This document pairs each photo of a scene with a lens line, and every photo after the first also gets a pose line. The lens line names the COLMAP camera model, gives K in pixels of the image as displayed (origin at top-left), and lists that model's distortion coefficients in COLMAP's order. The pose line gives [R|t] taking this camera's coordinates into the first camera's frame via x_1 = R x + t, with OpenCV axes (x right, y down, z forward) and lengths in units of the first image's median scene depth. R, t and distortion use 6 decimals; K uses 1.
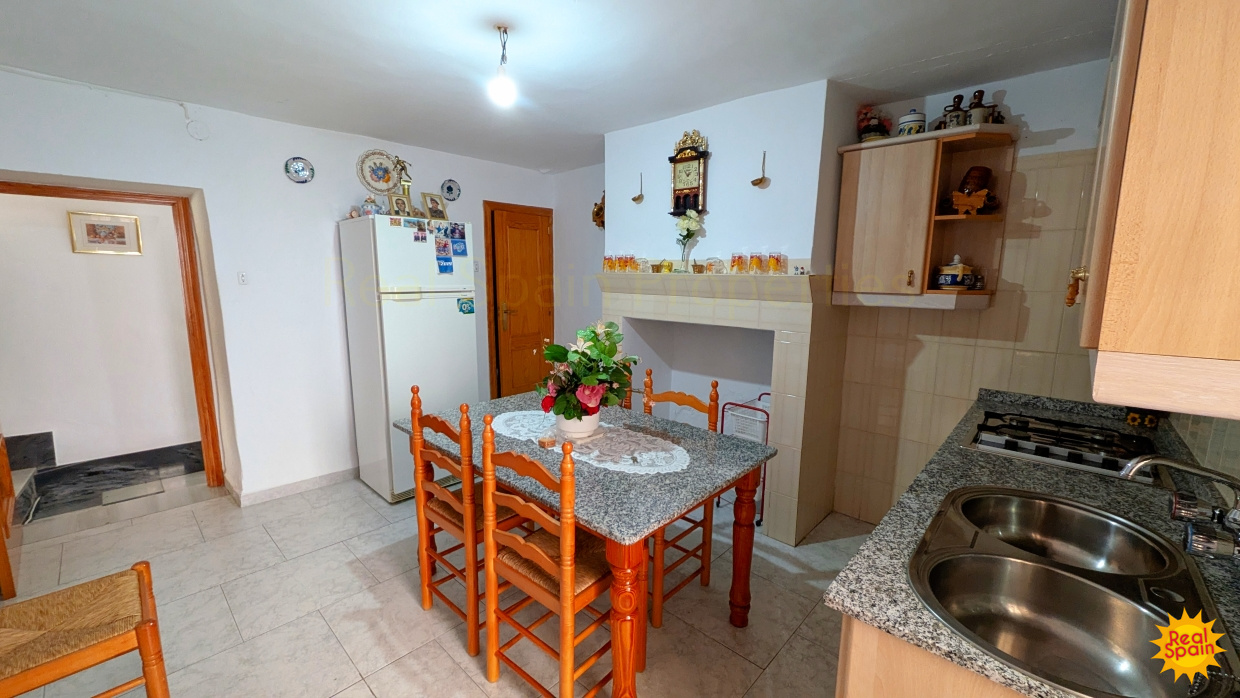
lens RADIAL K [[486.5, 0, 615.4], [0, 486.5, 348.2], [0, 0, 1]] dist [-0.003391, 0.001401]
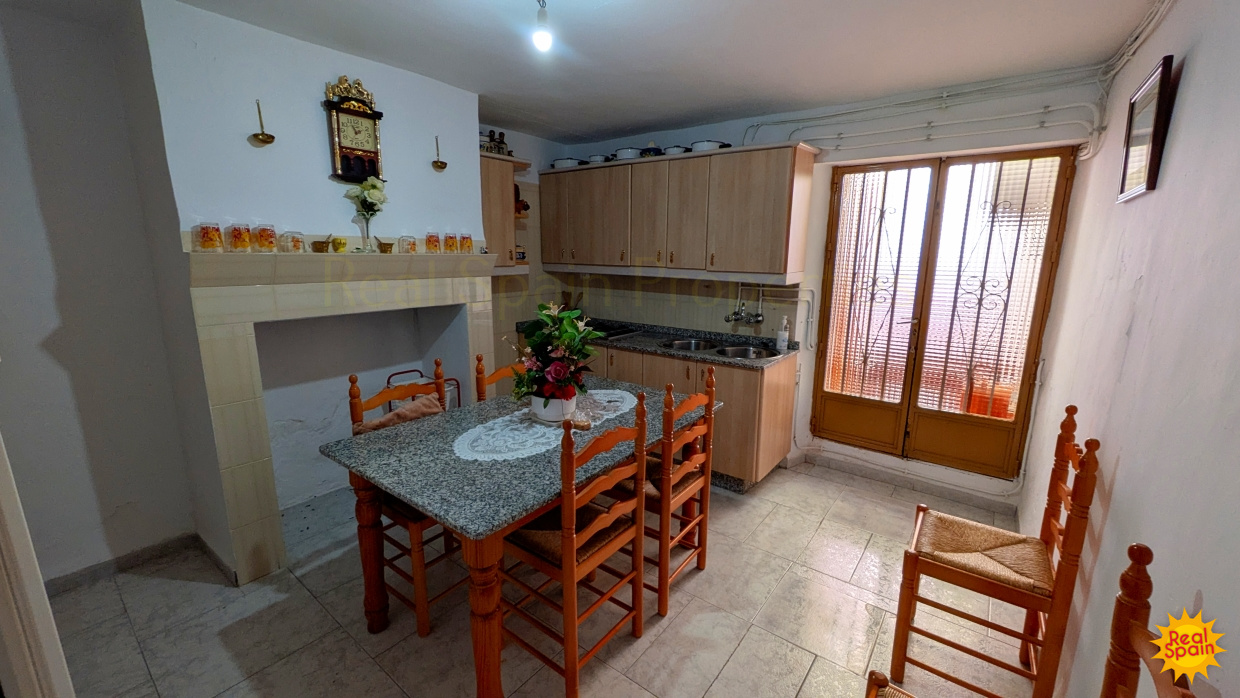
lens RADIAL K [[486.5, 0, 615.7], [0, 486.5, 350.9], [0, 0, 1]] dist [-0.003391, 0.001401]
pose [[-0.088220, -0.216340, 0.972324, -0.778539], [0.134655, 0.964580, 0.226835, -0.128083], [-0.986957, 0.150940, -0.055964, 0.673645]]
